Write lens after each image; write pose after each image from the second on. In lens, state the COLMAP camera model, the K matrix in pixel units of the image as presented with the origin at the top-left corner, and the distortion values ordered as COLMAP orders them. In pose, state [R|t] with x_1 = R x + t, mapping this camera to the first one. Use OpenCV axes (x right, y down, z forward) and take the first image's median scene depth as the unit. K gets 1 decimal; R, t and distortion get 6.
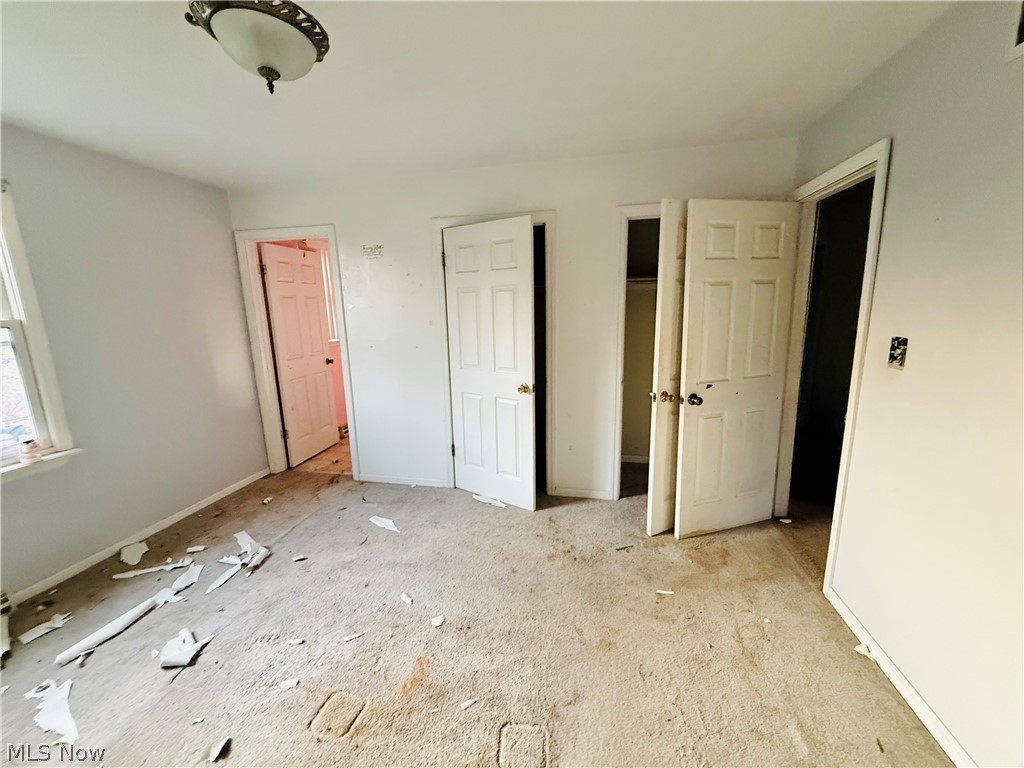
lens RADIAL K [[406.0, 0, 511.6], [0, 406.0, 381.3], [0, 0, 1]] dist [-0.002945, 0.000361]
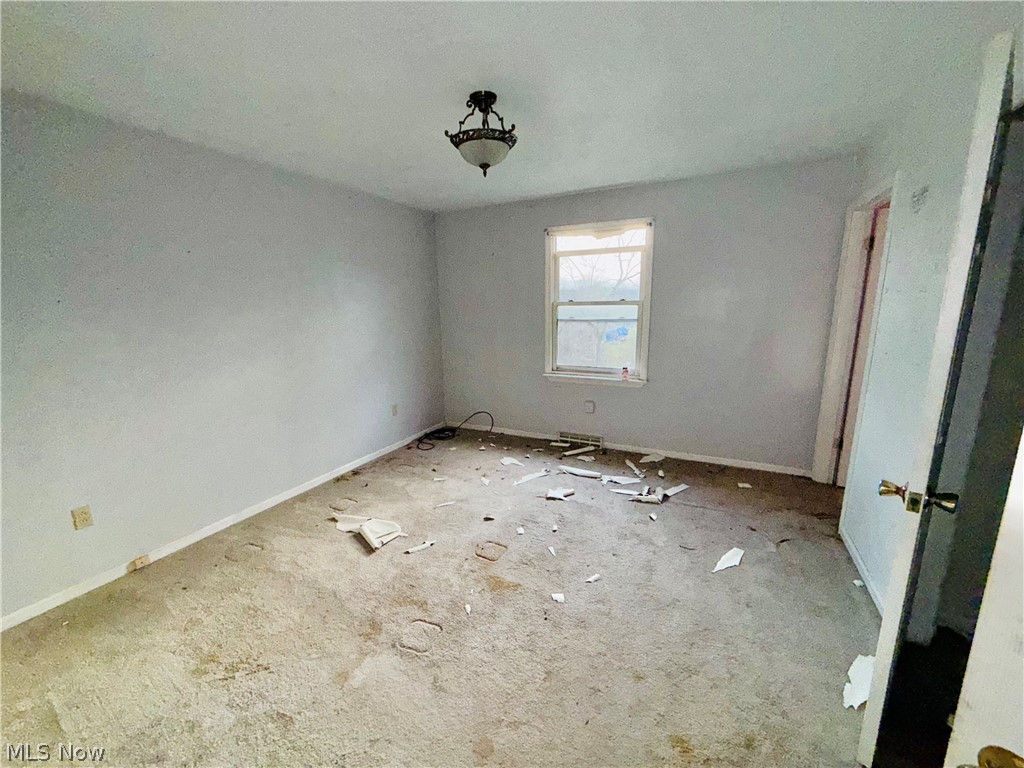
lens RADIAL K [[406.0, 0, 511.6], [0, 406.0, 386.2], [0, 0, 1]] dist [-0.002945, 0.000361]
pose [[-0.248300, 0.222981, -0.942670, 0.561788], [-0.155318, 0.951391, 0.265955, -0.153927], [0.956150, 0.212450, -0.201598, 0.755469]]
